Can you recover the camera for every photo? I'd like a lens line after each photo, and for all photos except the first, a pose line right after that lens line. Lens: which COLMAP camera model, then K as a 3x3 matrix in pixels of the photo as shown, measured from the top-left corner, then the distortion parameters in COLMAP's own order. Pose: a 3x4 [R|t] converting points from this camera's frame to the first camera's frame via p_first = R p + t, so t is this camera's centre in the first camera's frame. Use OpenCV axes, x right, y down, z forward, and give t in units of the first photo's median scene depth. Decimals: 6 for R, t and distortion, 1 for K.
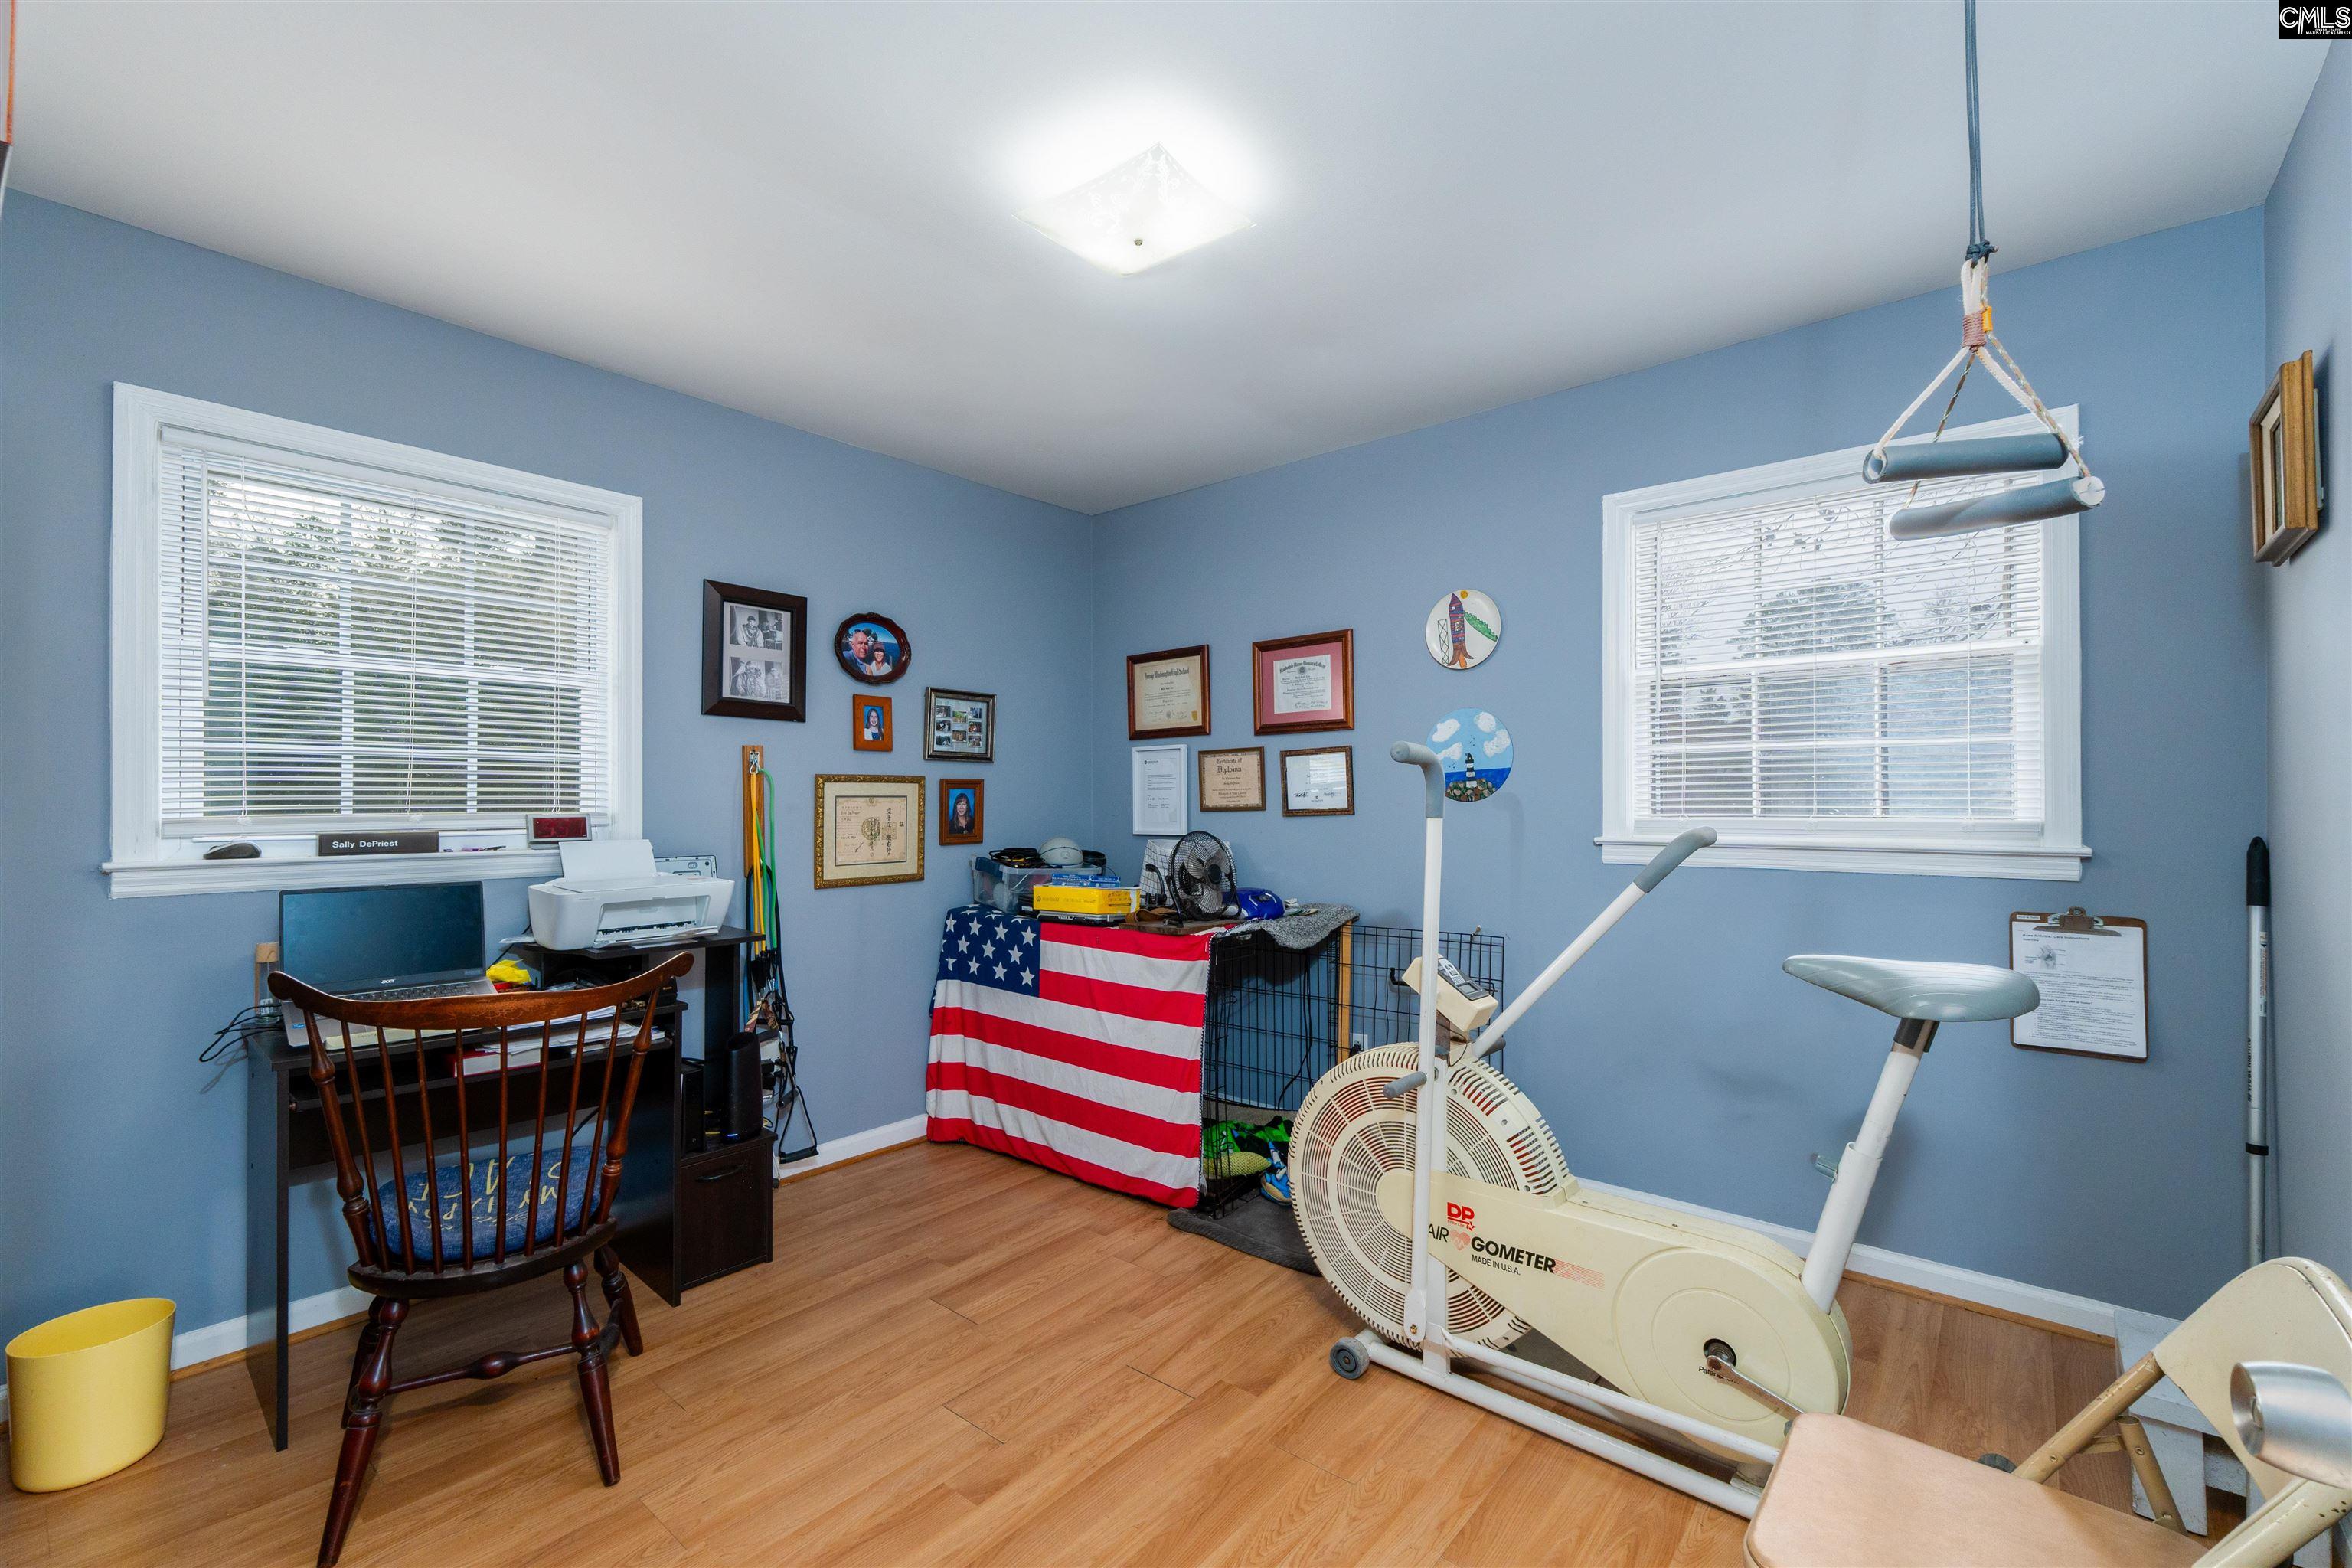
lens RADIAL K [[988.1, 0, 1176.0], [0, 988.1, 784.0], [0, 0, 1]] dist [-0.000252, -0.000068]
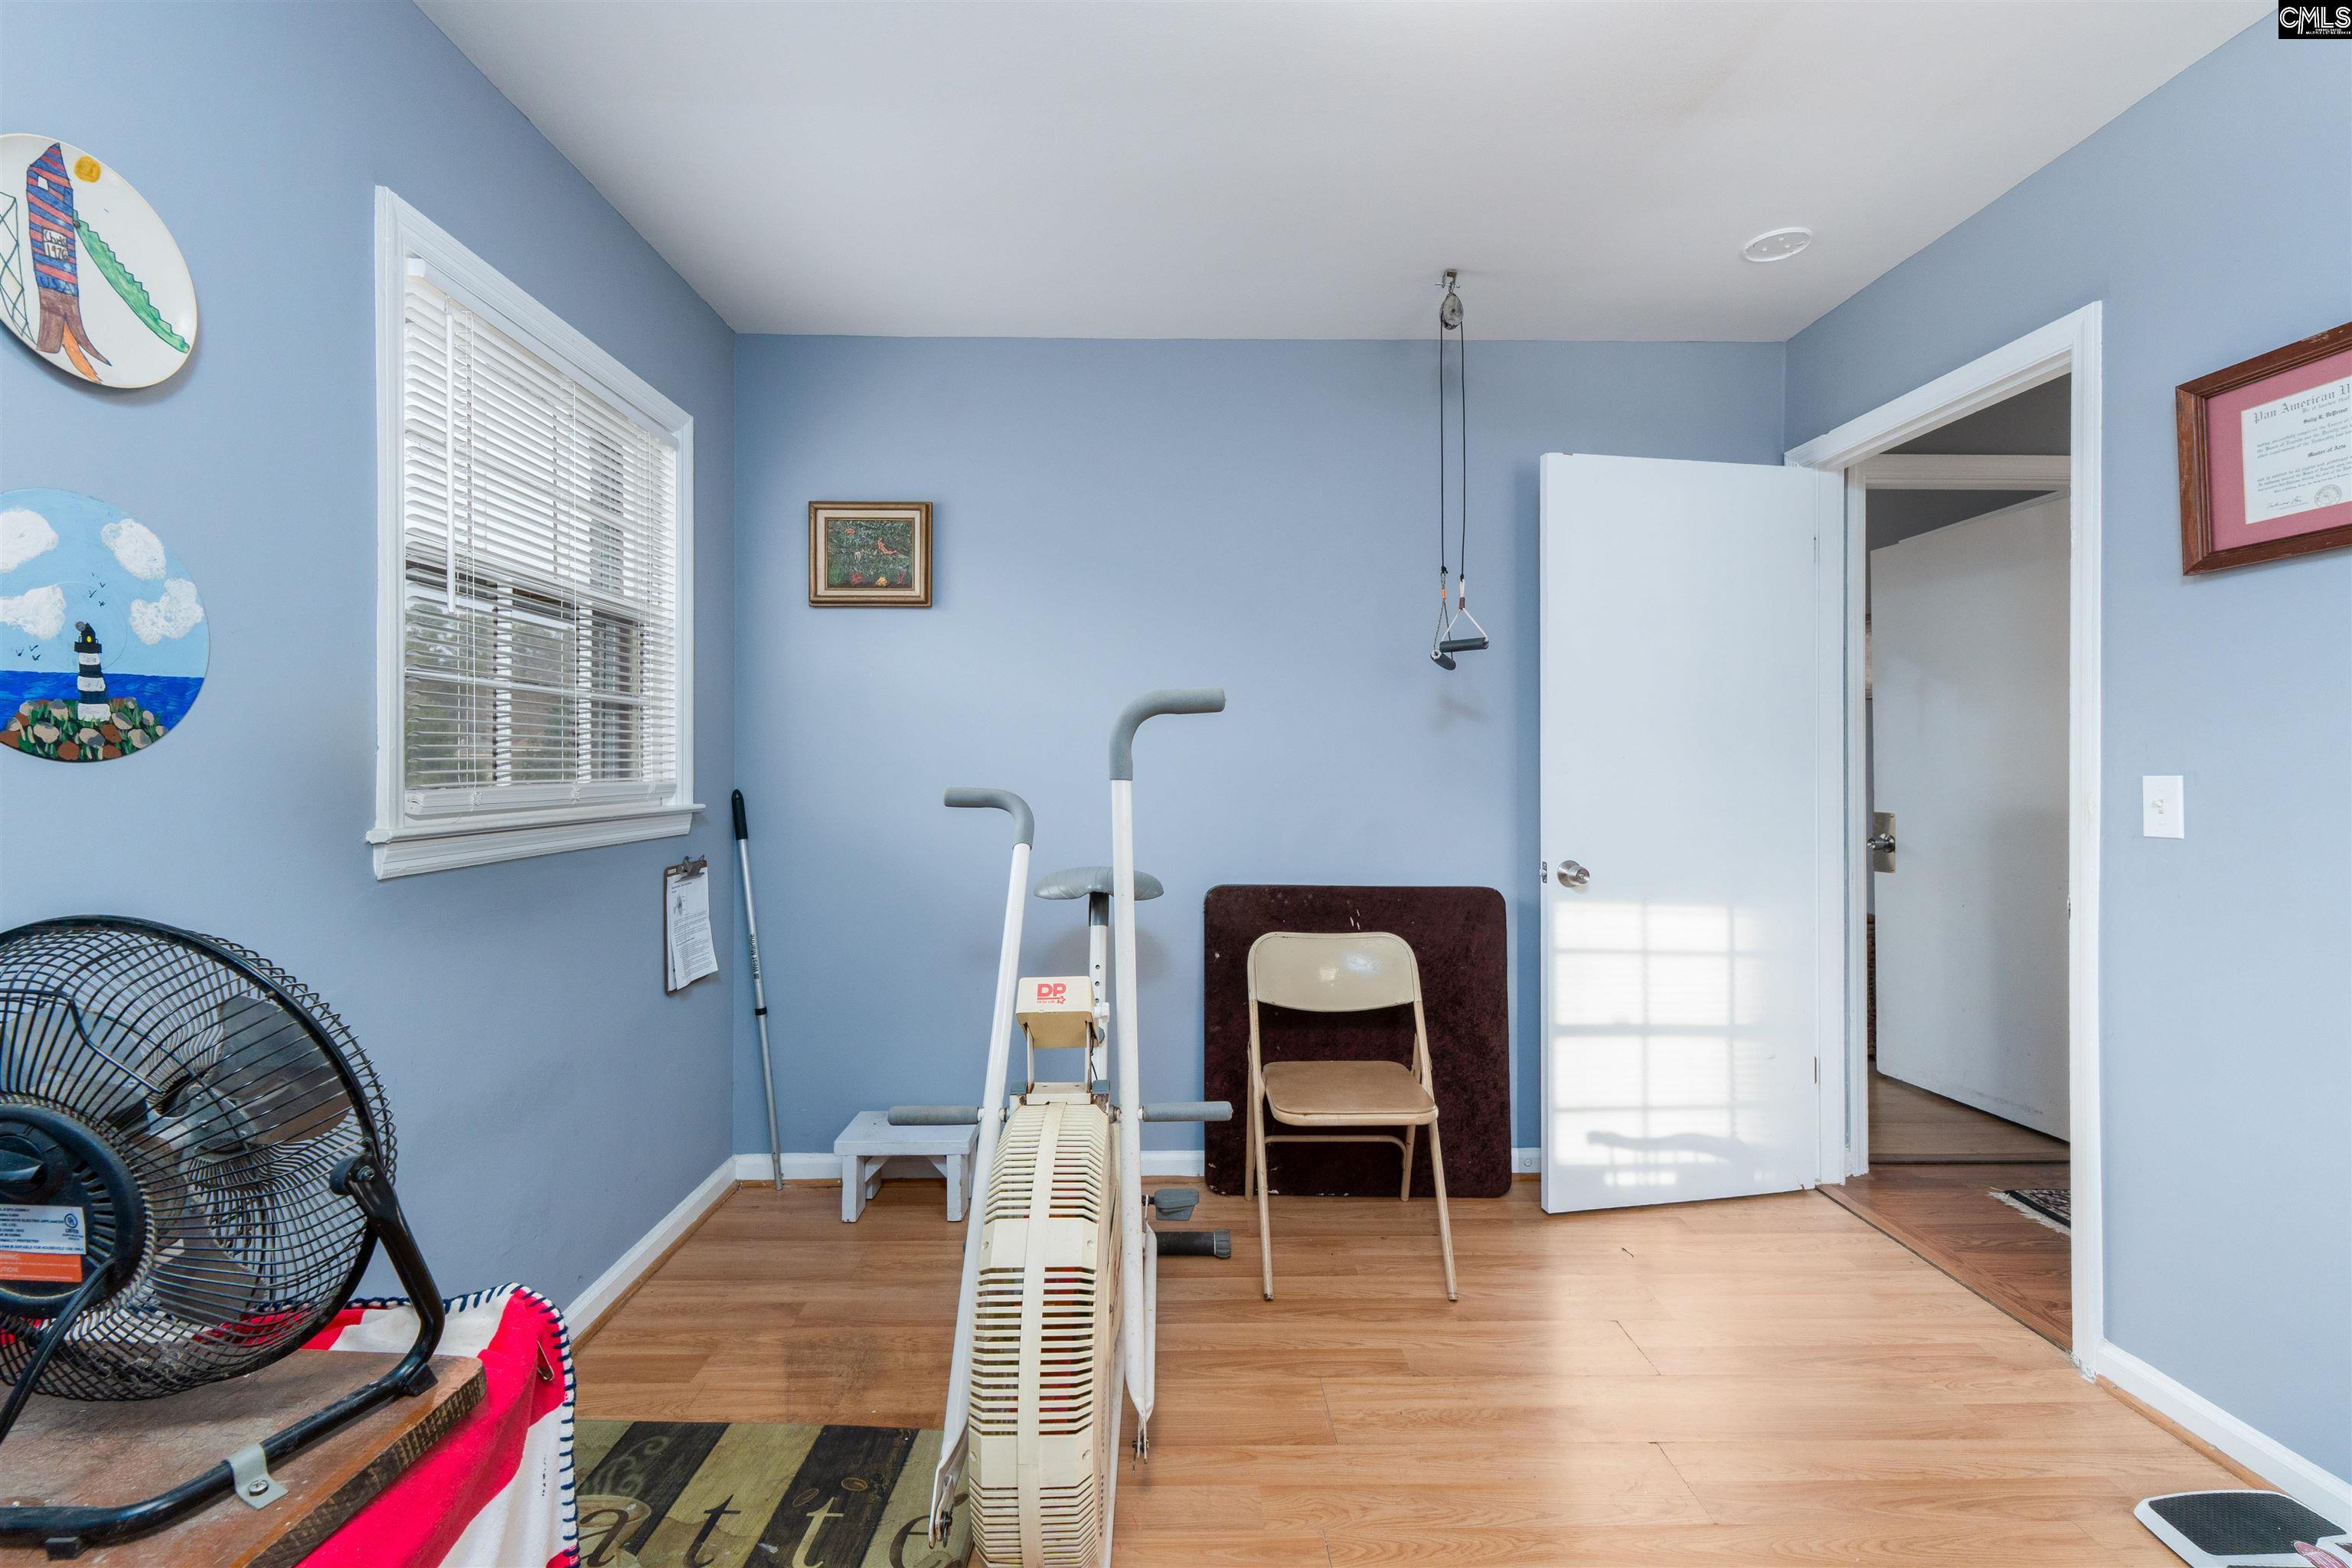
lens RADIAL K [[988.1, 0, 1176.0], [0, 988.1, 784.0], [0, 0, 1]] dist [-0.000252, -0.000068]
pose [[-0.663196, -0.006055, 0.748421, -0.229019], [-0.004125, 0.999982, 0.004435, 0.023095], [-0.748434, -0.000146, -0.663209, 0.951824]]
